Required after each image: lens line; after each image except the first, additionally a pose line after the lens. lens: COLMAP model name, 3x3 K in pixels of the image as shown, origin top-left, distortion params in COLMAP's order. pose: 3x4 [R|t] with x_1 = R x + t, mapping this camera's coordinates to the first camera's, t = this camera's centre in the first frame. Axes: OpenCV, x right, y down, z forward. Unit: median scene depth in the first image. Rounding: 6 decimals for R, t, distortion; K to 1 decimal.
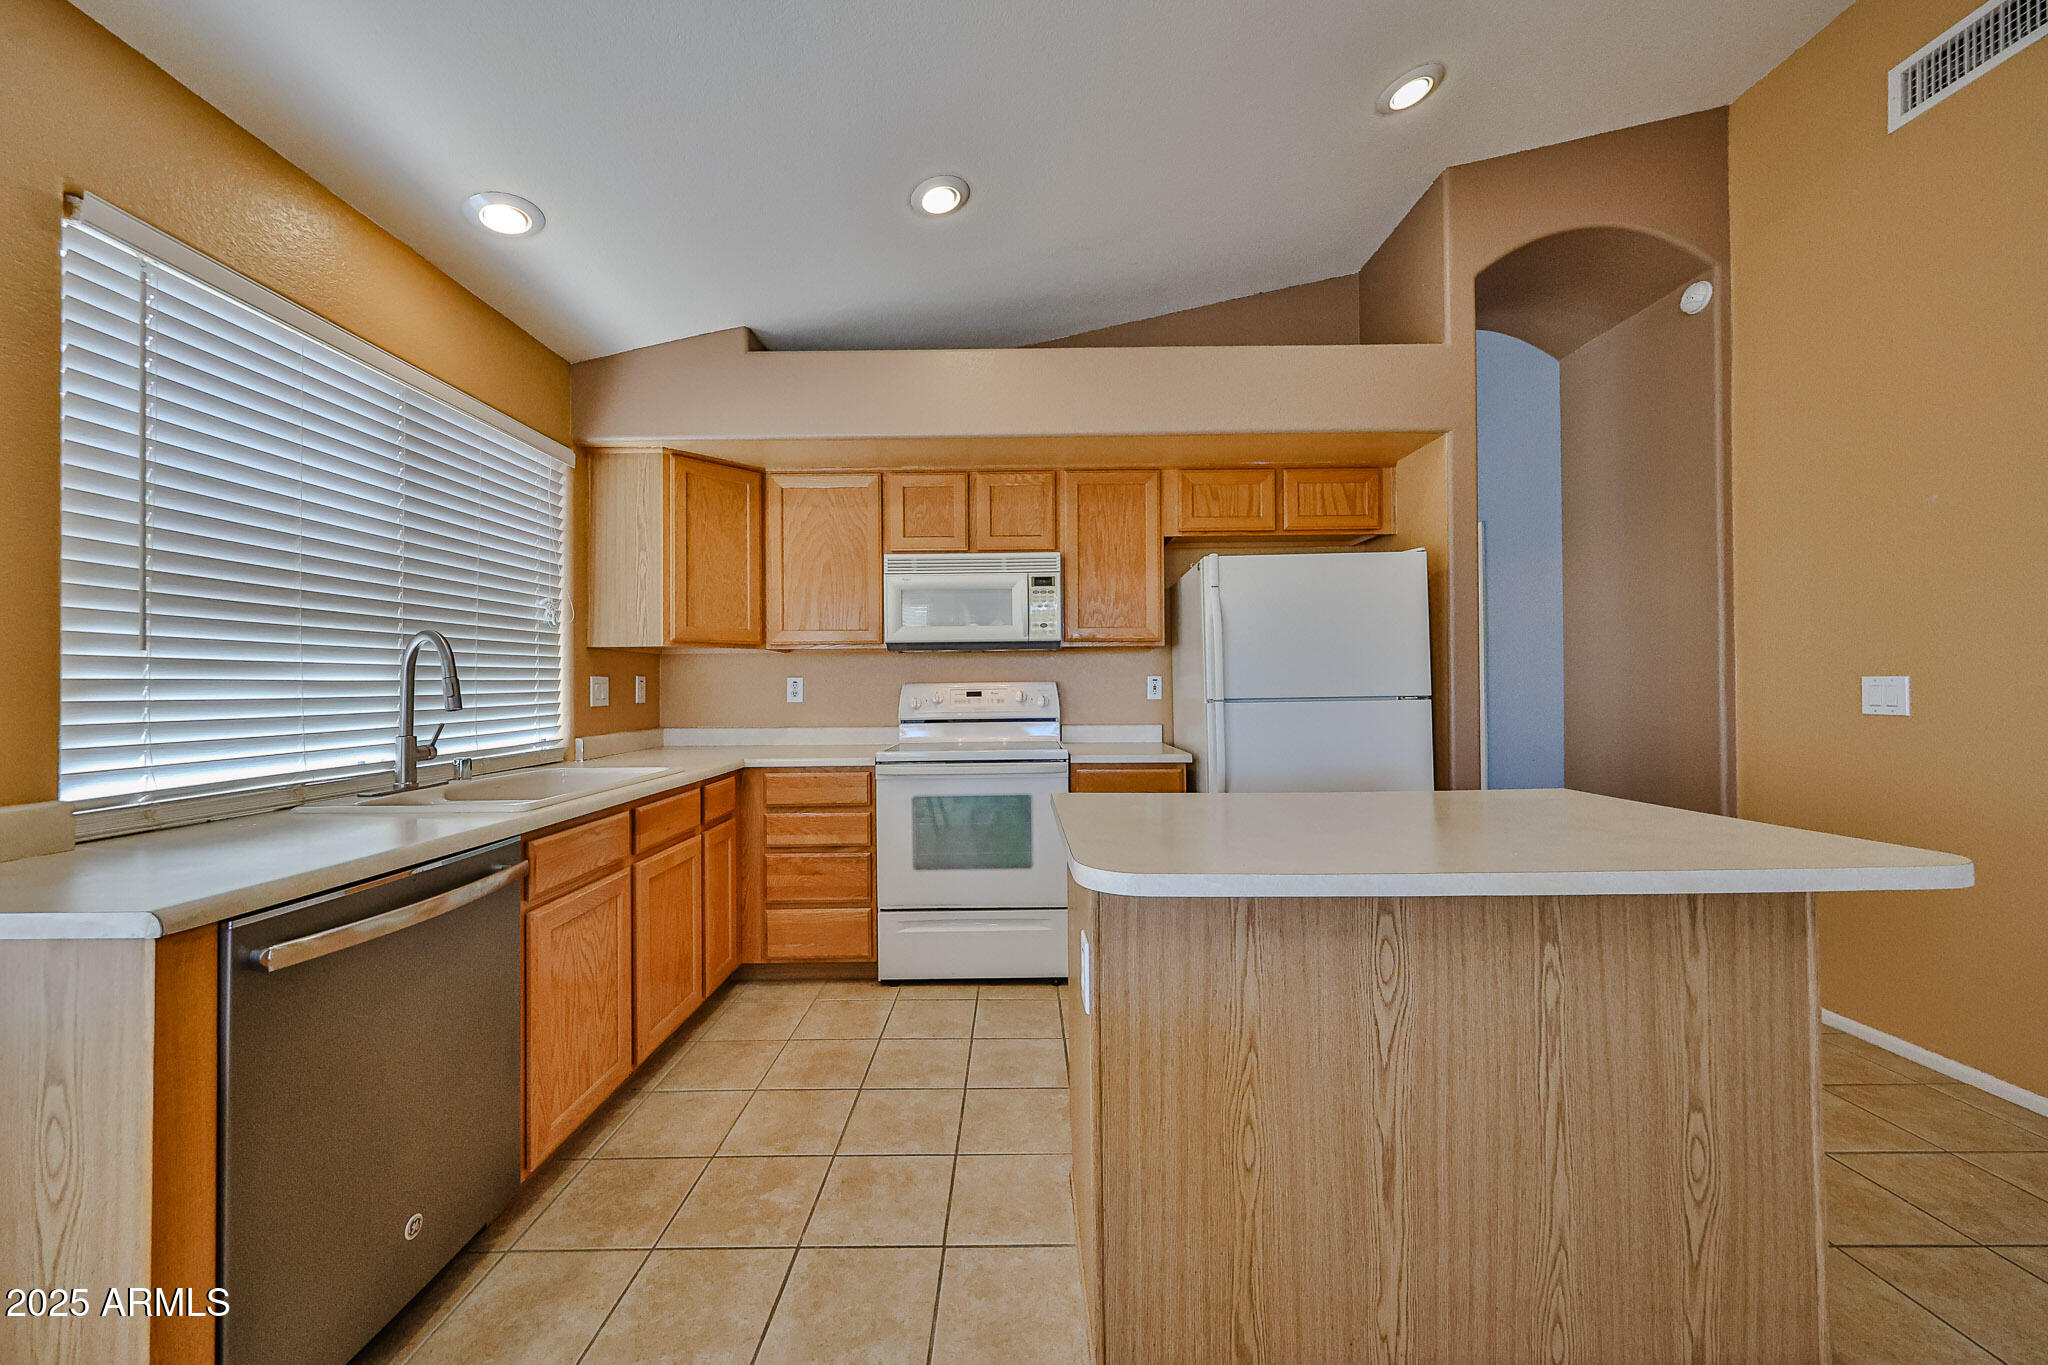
lens RADIAL K [[738.9, 0, 1019.6], [0, 738.9, 681.4], [0, 0, 1]] dist [-0.001576, -0.000284]
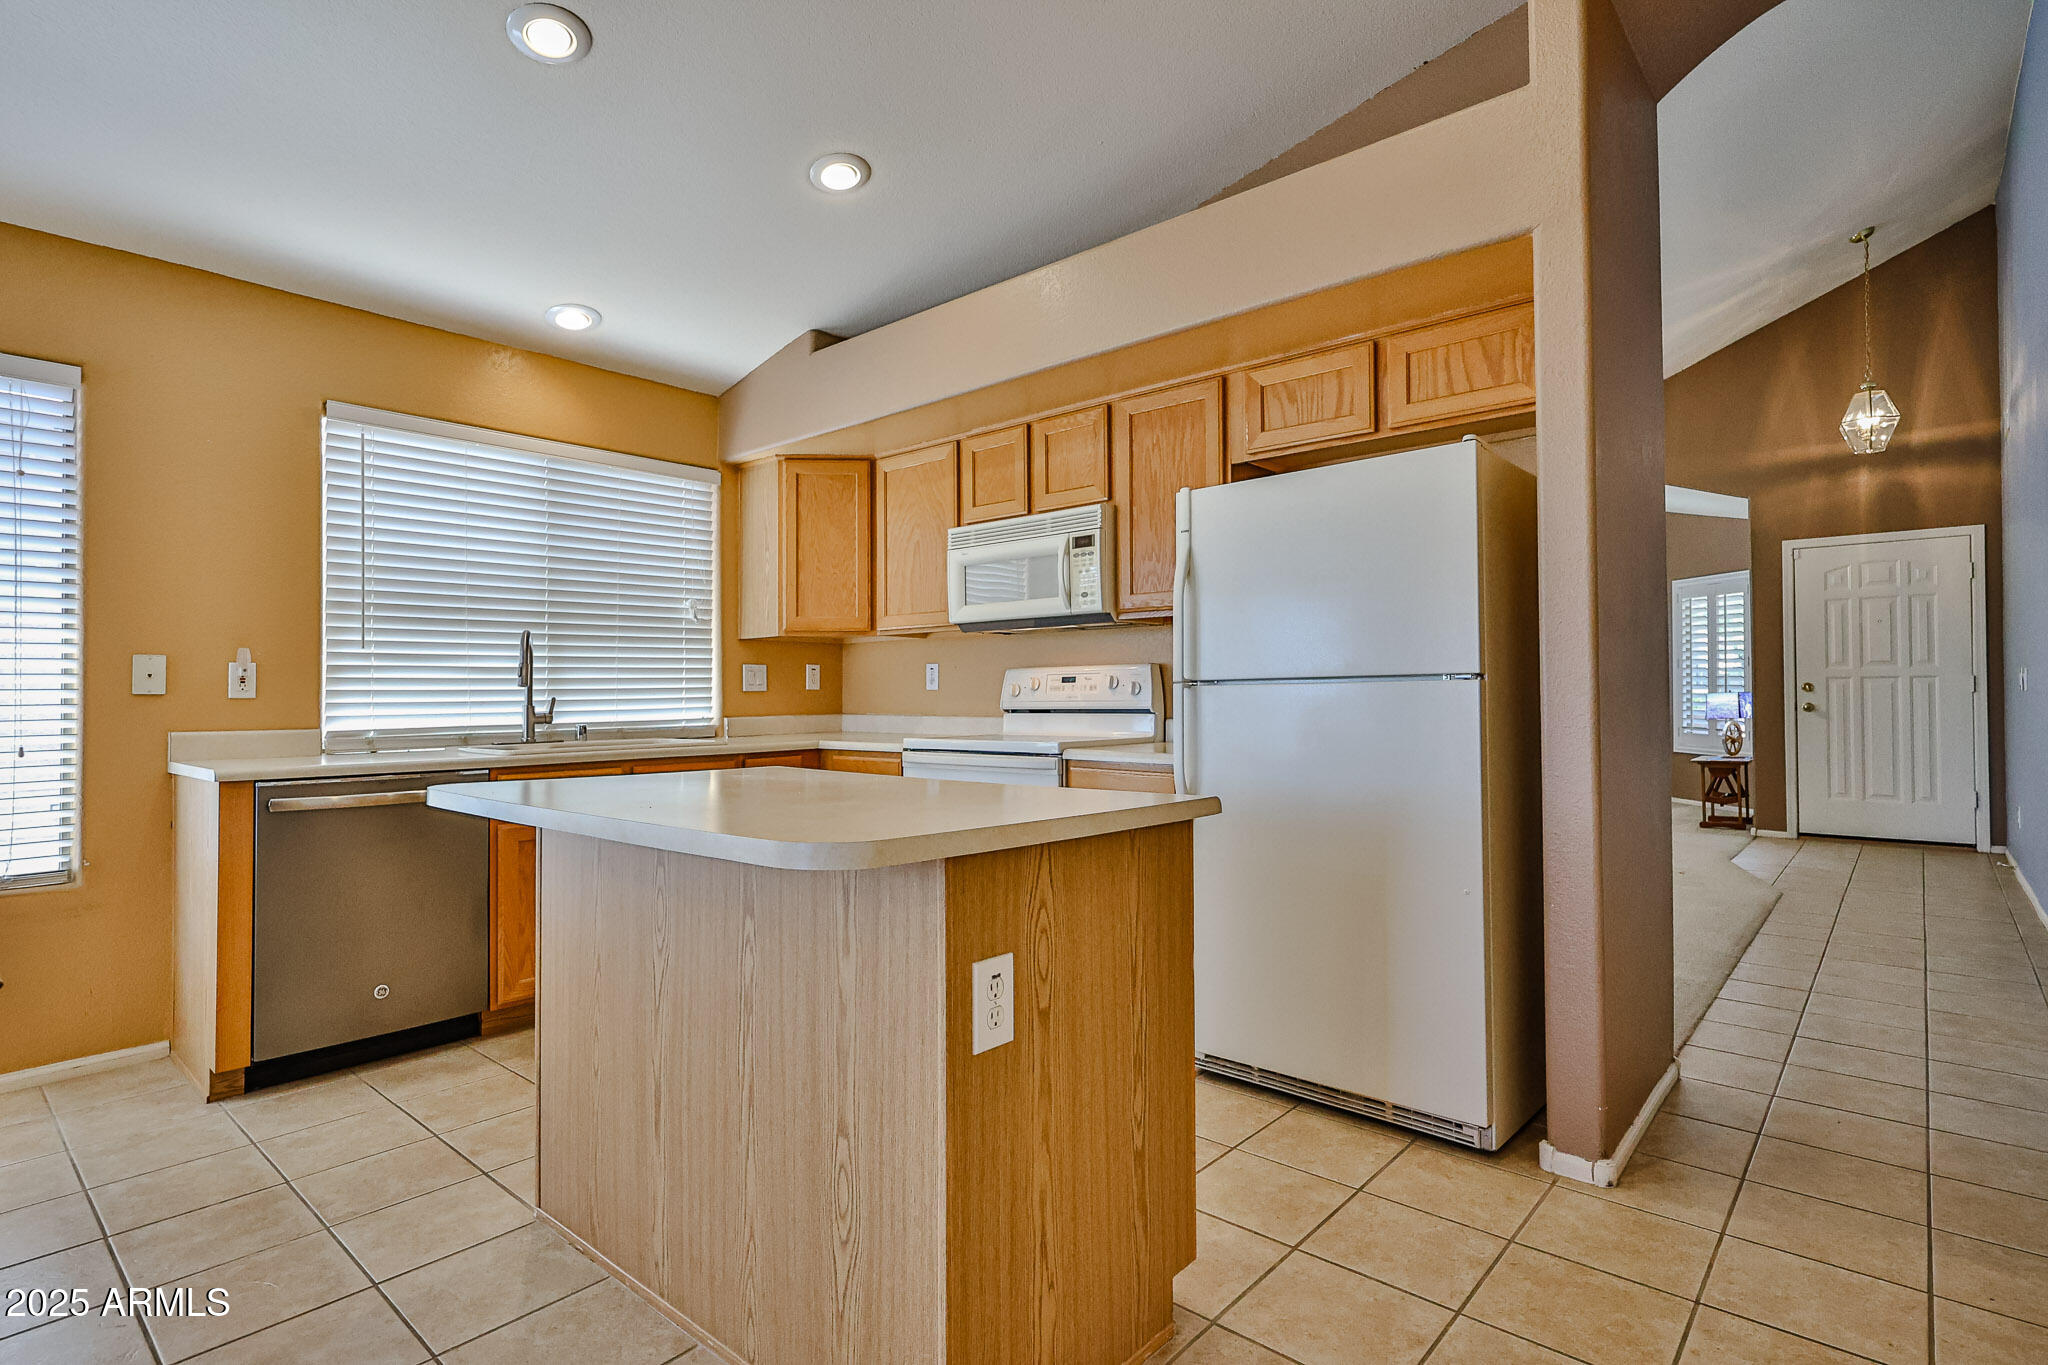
lens RADIAL K [[1012.1, 0, 1026.6], [0, 1012.1, 682.1], [0, 0, 1]] dist [0.000326, -0.000031]
pose [[0.757167, -0.005525, -0.653198, 0.772910], [0.007022, 0.999975, -0.000318, 0.023645], [0.653183, -0.004346, 0.757187, 0.104265]]
